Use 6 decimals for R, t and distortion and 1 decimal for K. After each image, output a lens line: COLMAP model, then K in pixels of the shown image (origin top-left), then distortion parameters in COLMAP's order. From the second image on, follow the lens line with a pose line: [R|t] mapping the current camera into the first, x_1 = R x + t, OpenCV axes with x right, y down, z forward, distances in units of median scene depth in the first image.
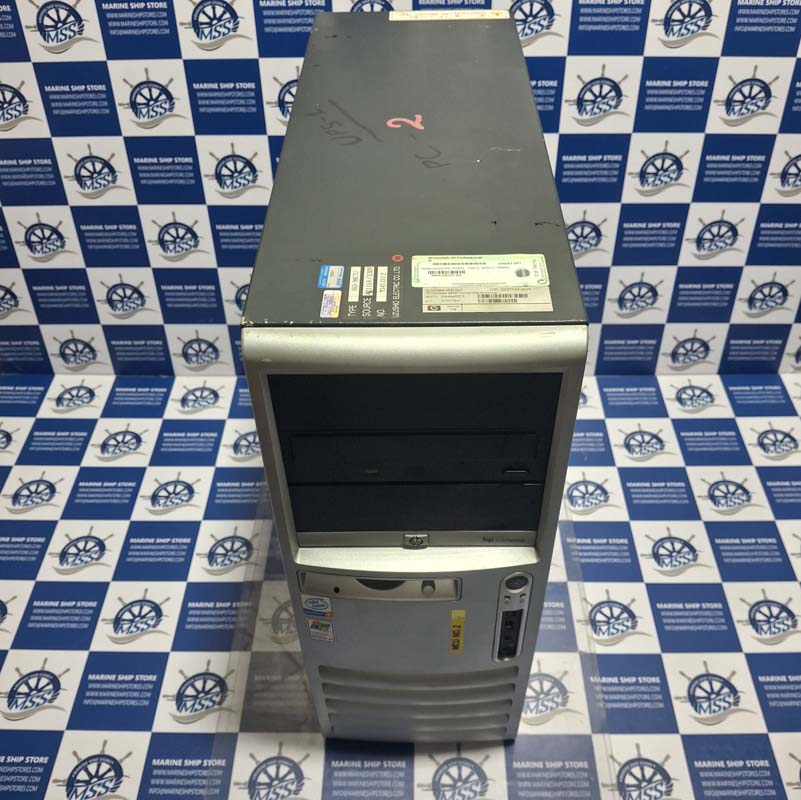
lens RADIAL K [[836.6, 0, 402.7], [0, 836.6, 405.8], [0, 0, 1]] dist [-0.011090, 0.000000]
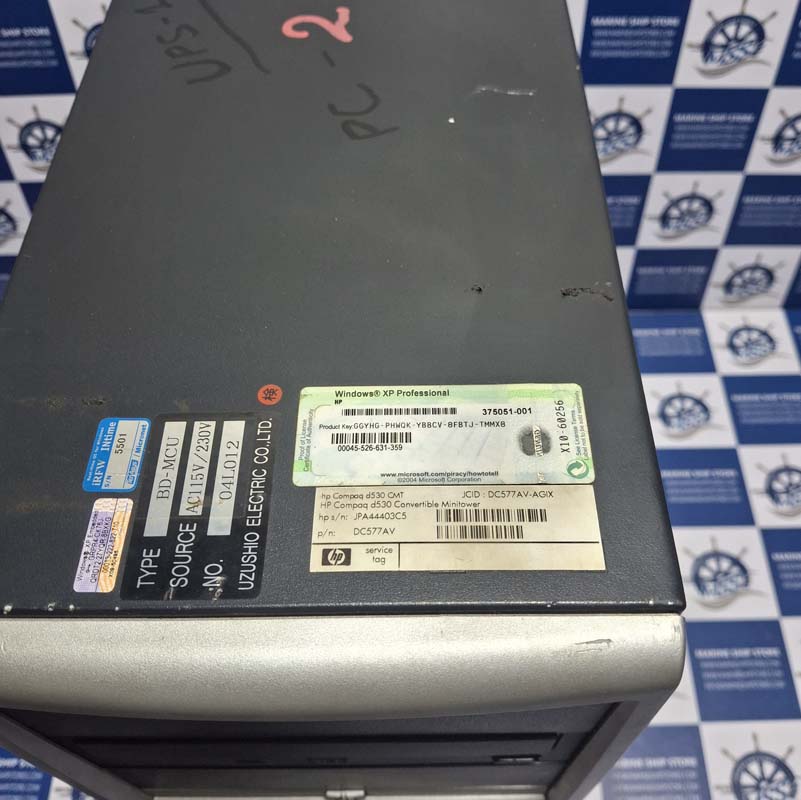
lens RADIAL K [[836.6, 0, 415.7], [0, 836.6, 392.5], [0, 0, 1]] dist [-0.011090, 0.000000]
pose [[0.999884, -0.009786, 0.011634, 0.070977], [0.007263, 0.979783, 0.199931, -0.272196], [-0.013356, -0.199823, 0.979741, 0.546945]]
